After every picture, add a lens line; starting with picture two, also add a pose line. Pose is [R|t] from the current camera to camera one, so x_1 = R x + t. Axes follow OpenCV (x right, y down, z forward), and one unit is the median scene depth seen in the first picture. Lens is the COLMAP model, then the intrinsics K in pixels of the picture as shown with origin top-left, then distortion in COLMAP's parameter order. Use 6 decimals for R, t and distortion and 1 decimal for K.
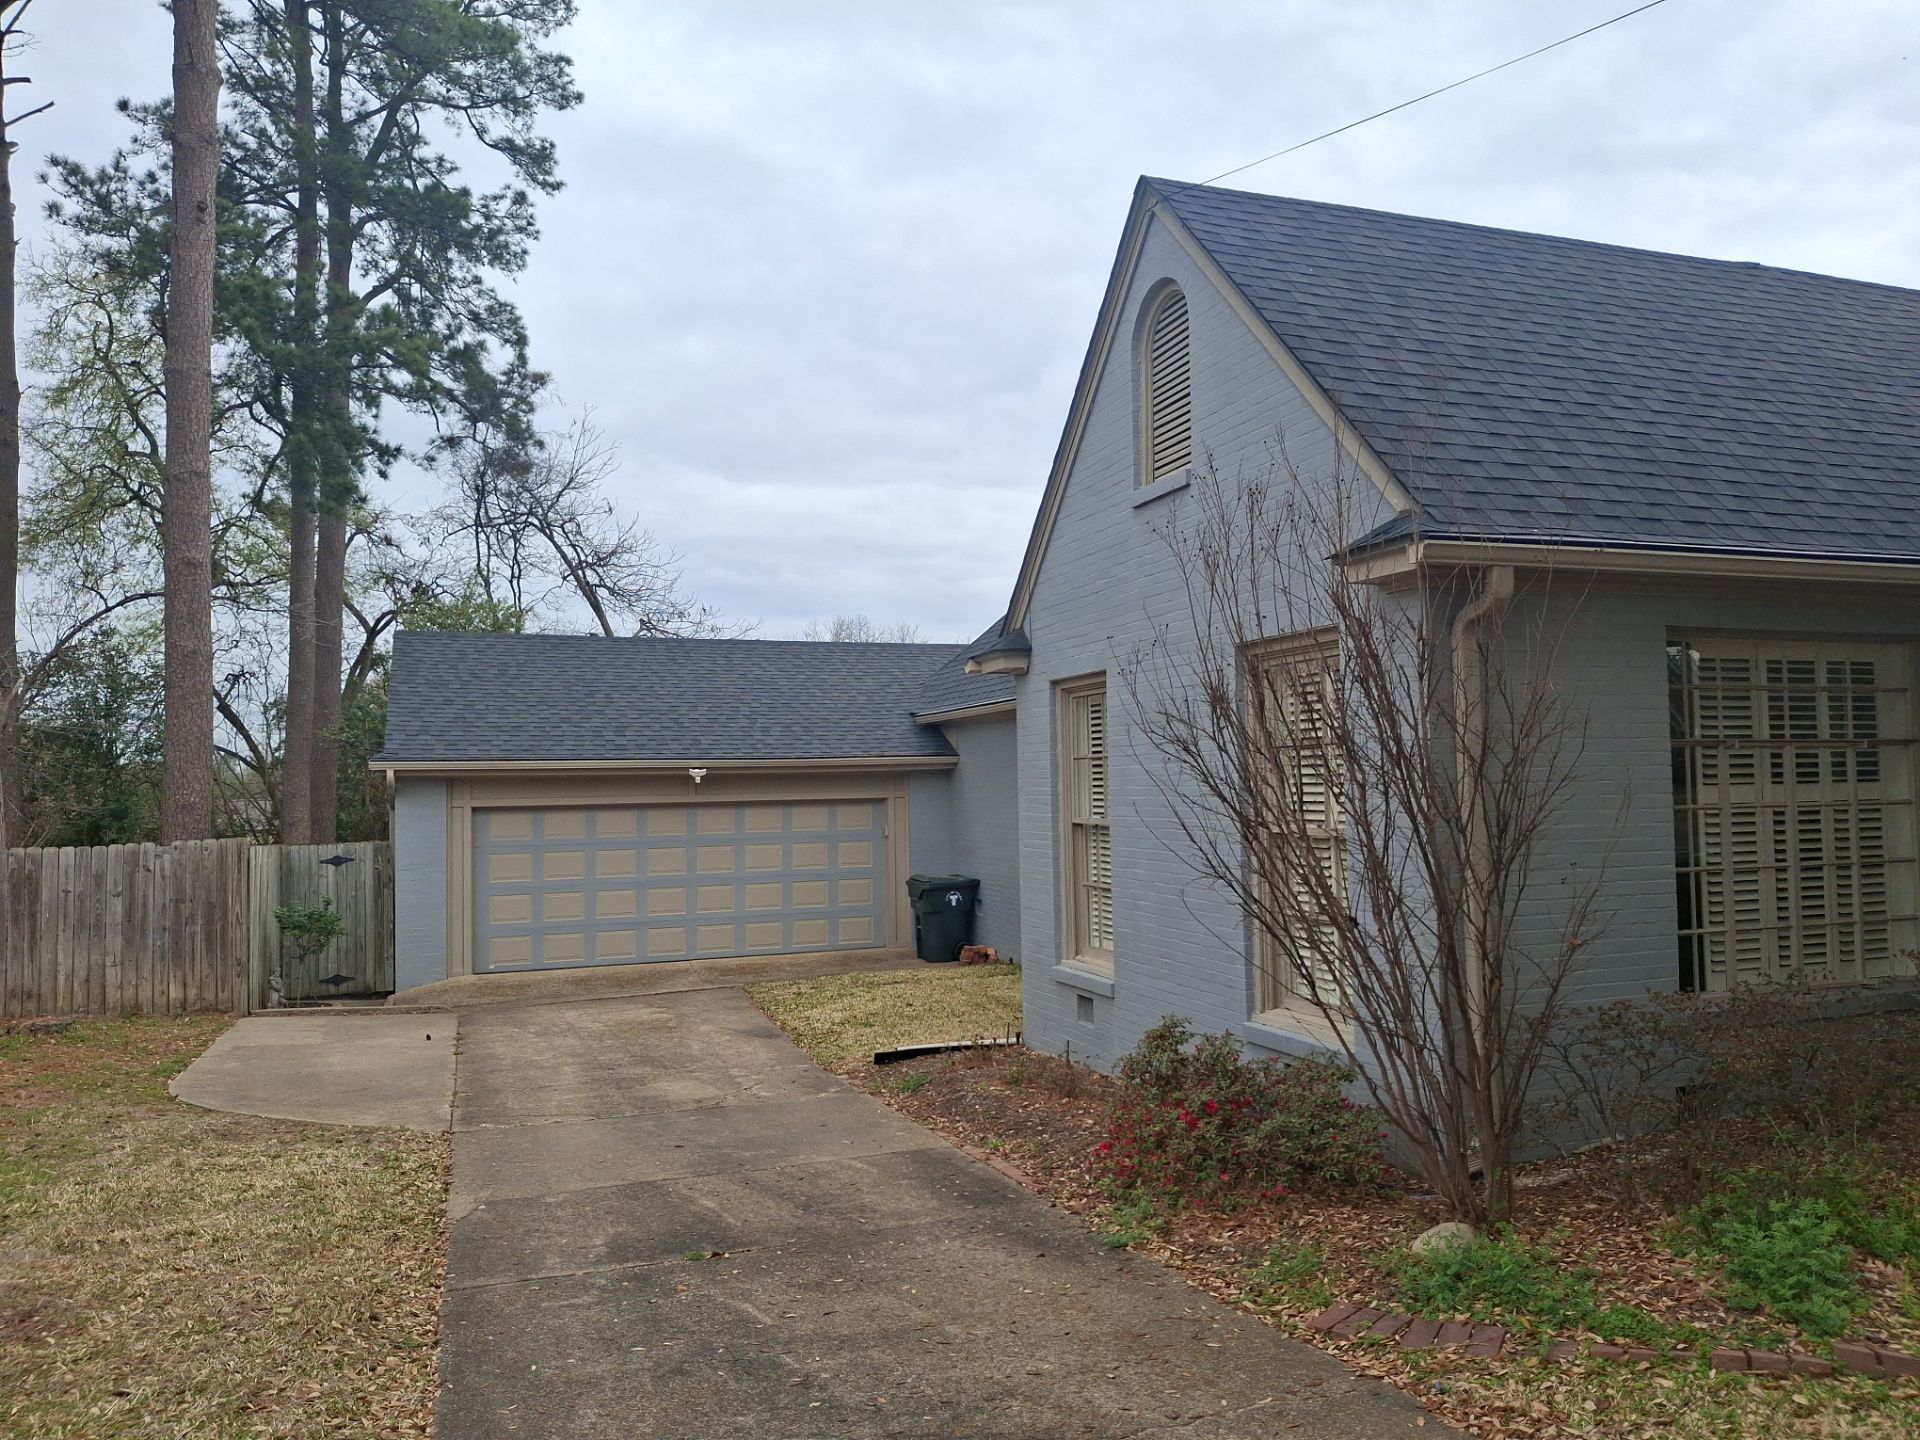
lens RADIAL K [[1398.9, 0, 960.0], [0, 1398.9, 720.0], [0, 0, 1]] dist [-0.055250, -0.004882]
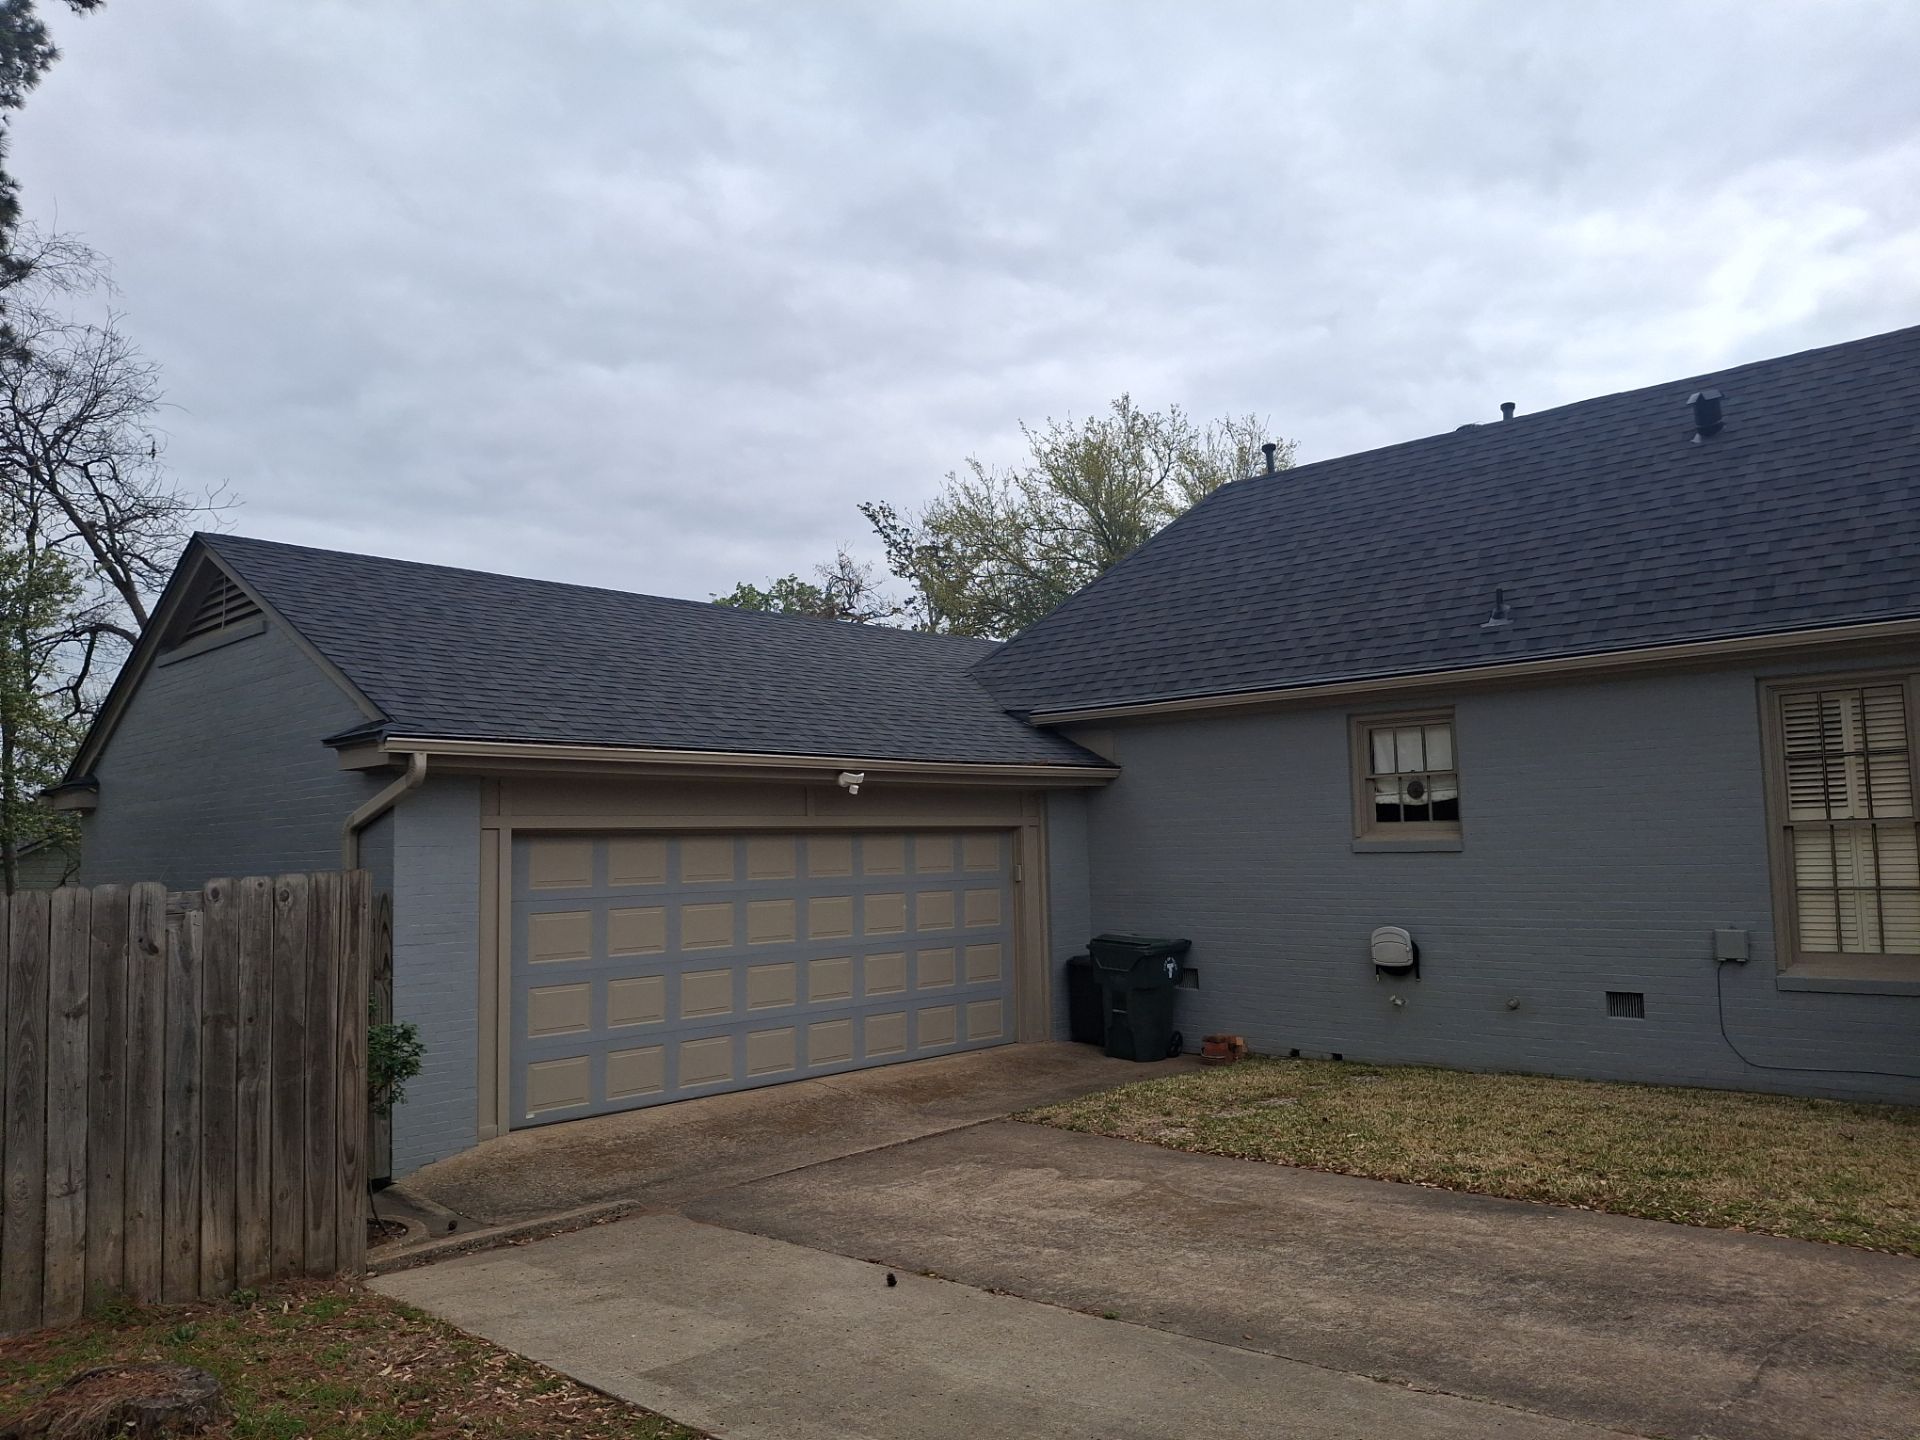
lens RADIAL K [[1455.6, 0, 960.0], [0, 1455.6, 720.0], [0, 0, 1]] dist [-0.024330, -0.003952]
pose [[0.924474, 0.035459, 0.379593, -0.529843], [-0.018038, 0.998619, -0.049352, 0.057490], [-0.380819, 0.038777, 0.923836, 0.499124]]
